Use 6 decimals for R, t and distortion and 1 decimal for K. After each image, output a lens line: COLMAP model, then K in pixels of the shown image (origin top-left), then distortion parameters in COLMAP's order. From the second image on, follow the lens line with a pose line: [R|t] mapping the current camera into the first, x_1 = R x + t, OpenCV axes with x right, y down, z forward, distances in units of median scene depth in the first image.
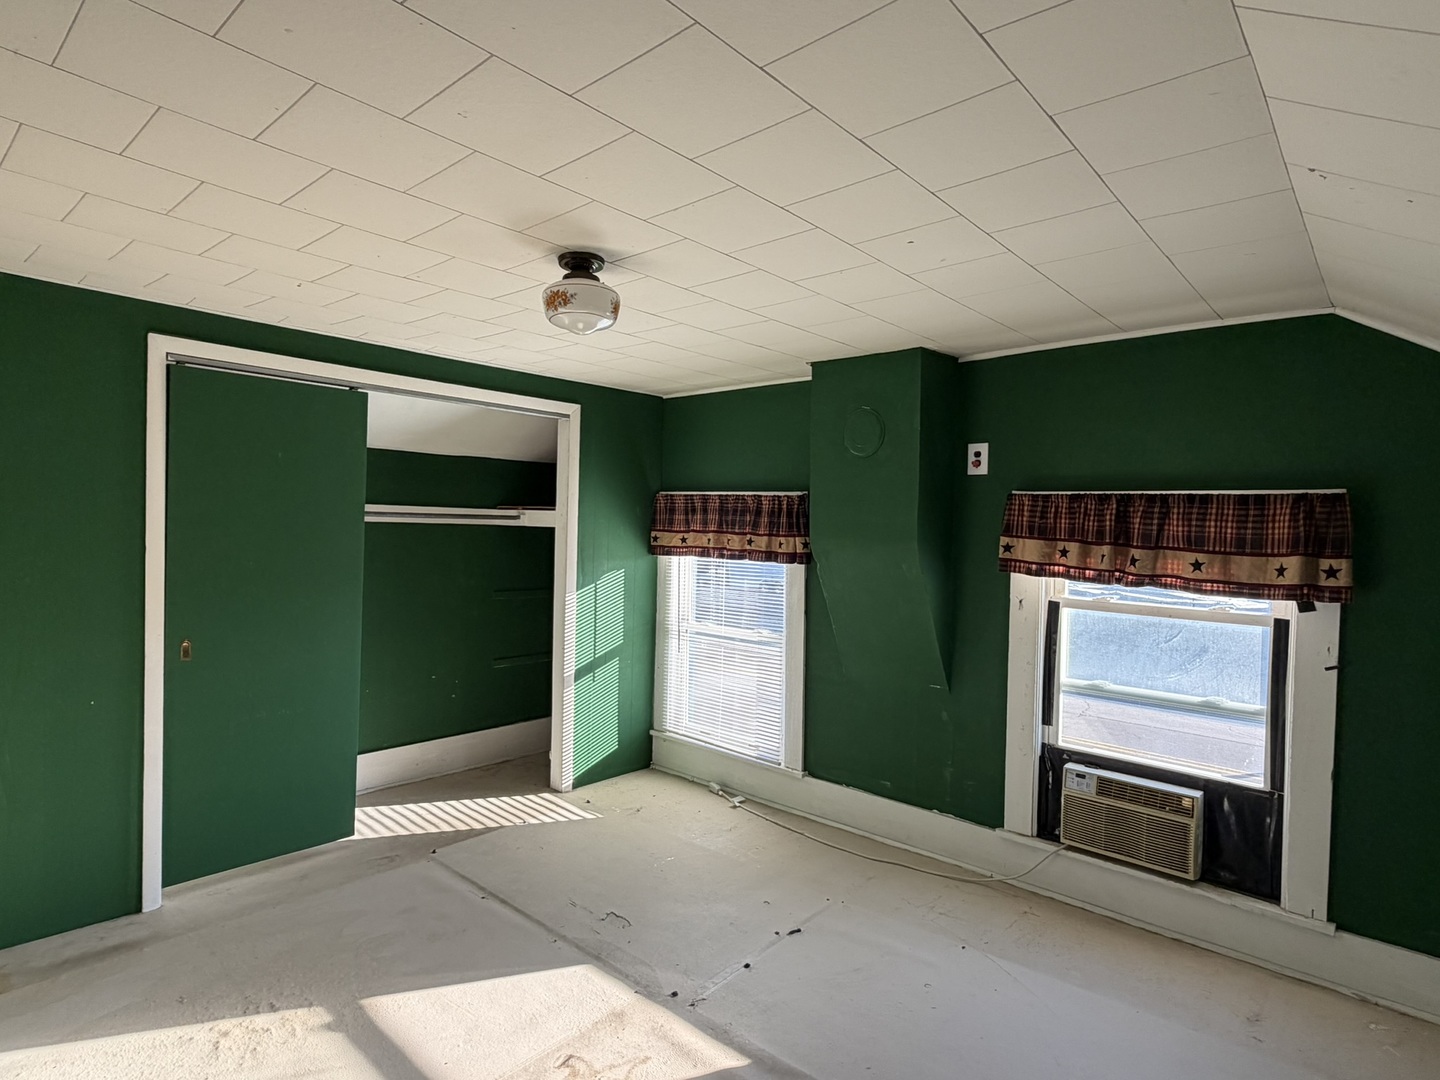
lens RADIAL K [[779.8, 0, 720.0], [0, 779.8, 540.0], [0, 0, 1]] dist [-0.001900, 0.000453]
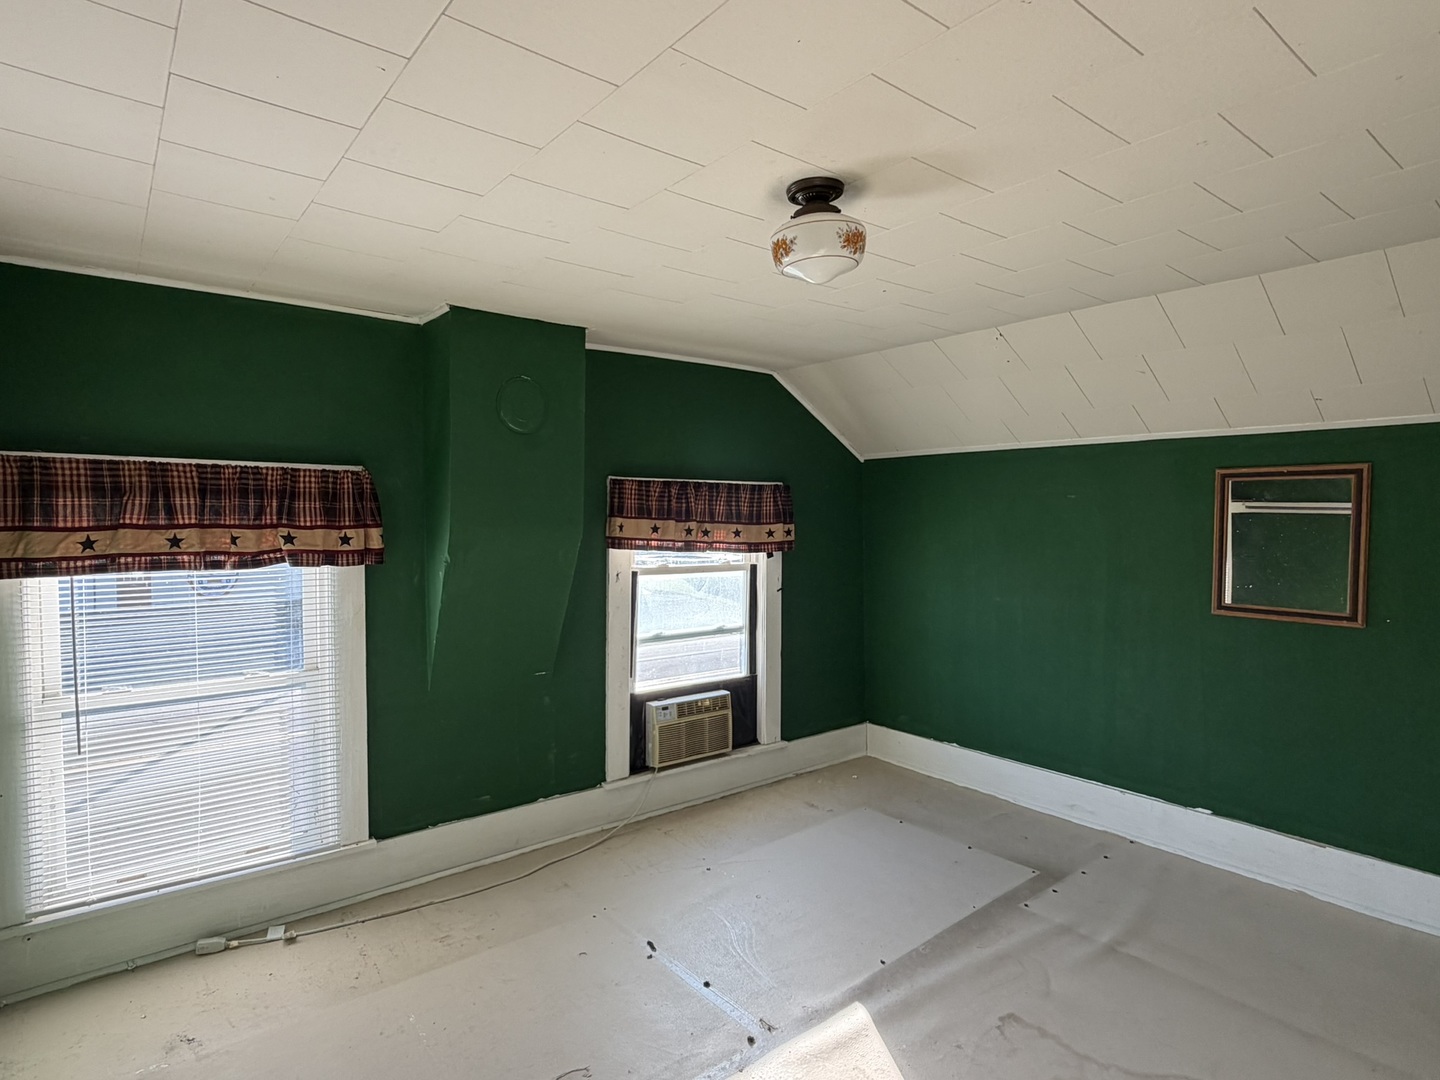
lens RADIAL K [[779.8, 0, 720.0], [0, 779.8, 540.0], [0, 0, 1]] dist [-0.001900, 0.000453]
pose [[0.173632, -0.061316, 0.982900, -0.692683], [0.023053, 0.998039, 0.058188, -0.033473], [-0.984541, 0.012555, 0.174705, 0.663676]]
